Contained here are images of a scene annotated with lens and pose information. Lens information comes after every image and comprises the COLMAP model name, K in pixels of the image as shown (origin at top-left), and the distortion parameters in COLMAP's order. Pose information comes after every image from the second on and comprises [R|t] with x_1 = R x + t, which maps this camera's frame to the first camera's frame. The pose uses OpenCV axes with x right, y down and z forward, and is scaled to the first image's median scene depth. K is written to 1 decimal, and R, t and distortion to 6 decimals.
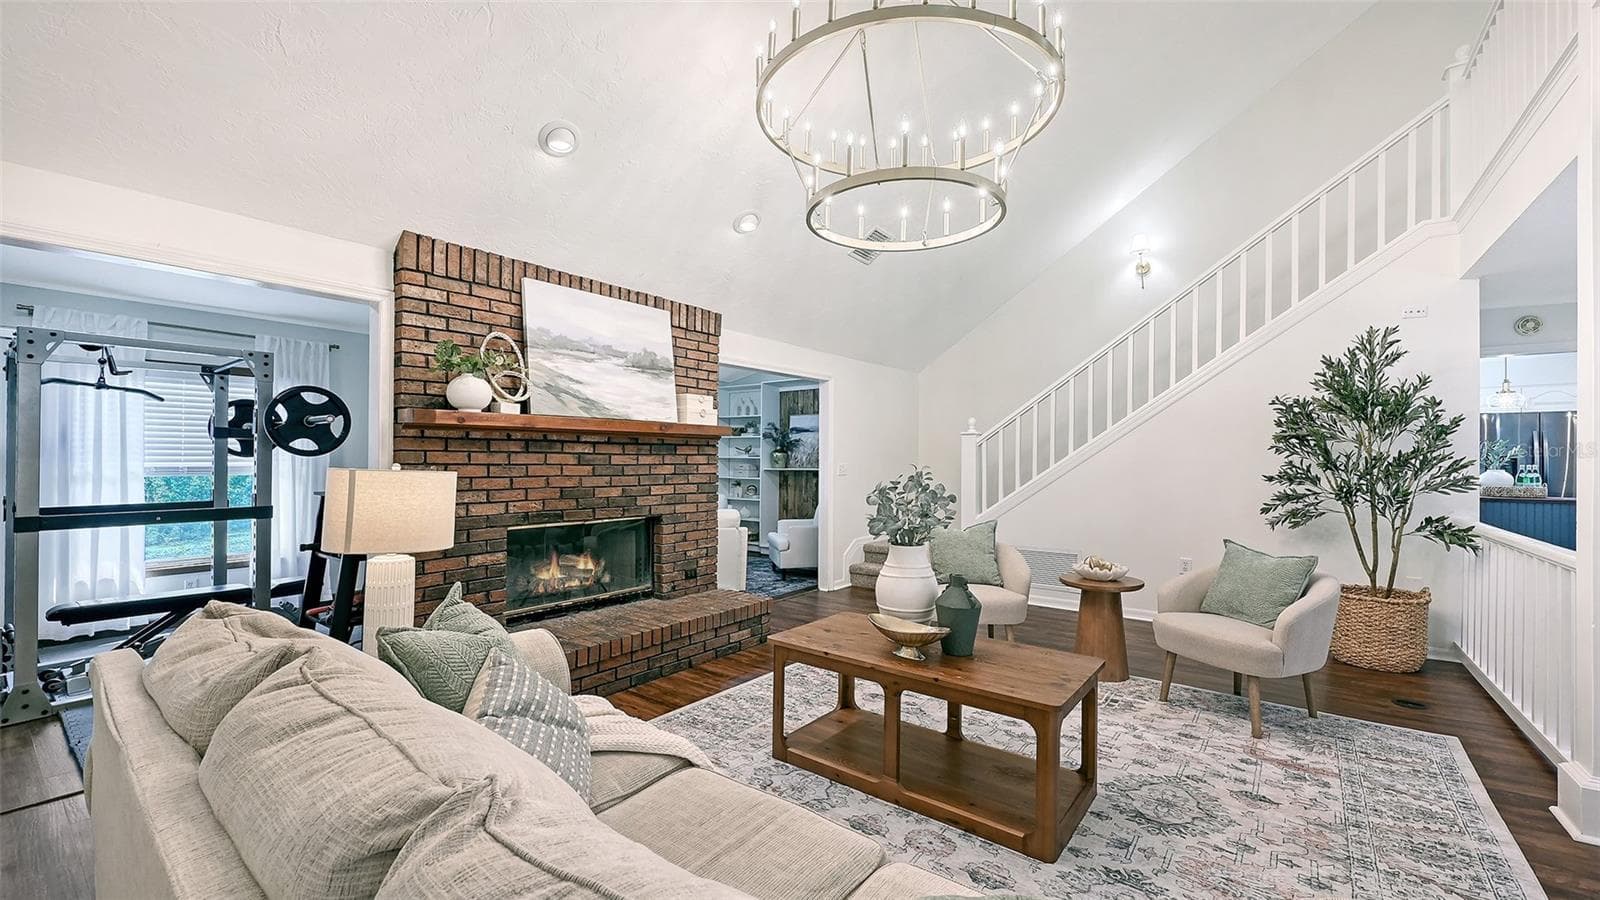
lens RADIAL K [[634.4, 0, 800.0], [0, 634.4, 450.0], [0, 0, 1]] dist [0.000439, 0.000033]
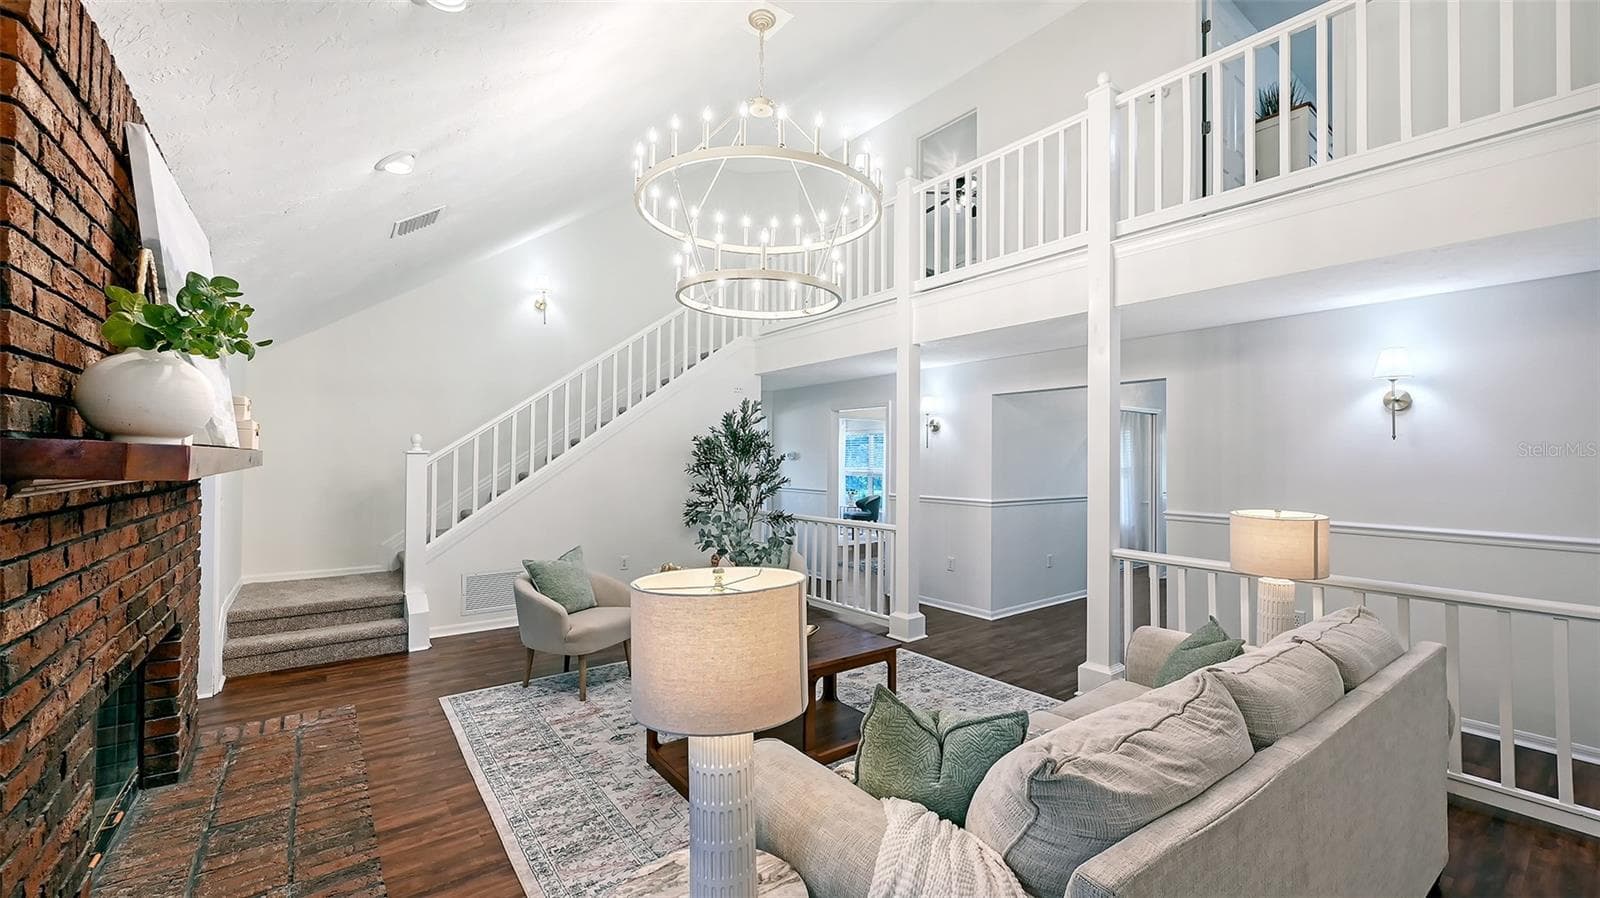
lens RADIAL K [[634.4, 0, 800.0], [0, 634.4, 449.0], [0, 0, 1]] dist [0.000439, 0.000033]
pose [[0.272057, 0.012125, 0.962205, -0.631077], [-0.015960, 0.999840, -0.008087, -0.047918], [-0.962149, -0.013157, 0.272207, 0.388527]]
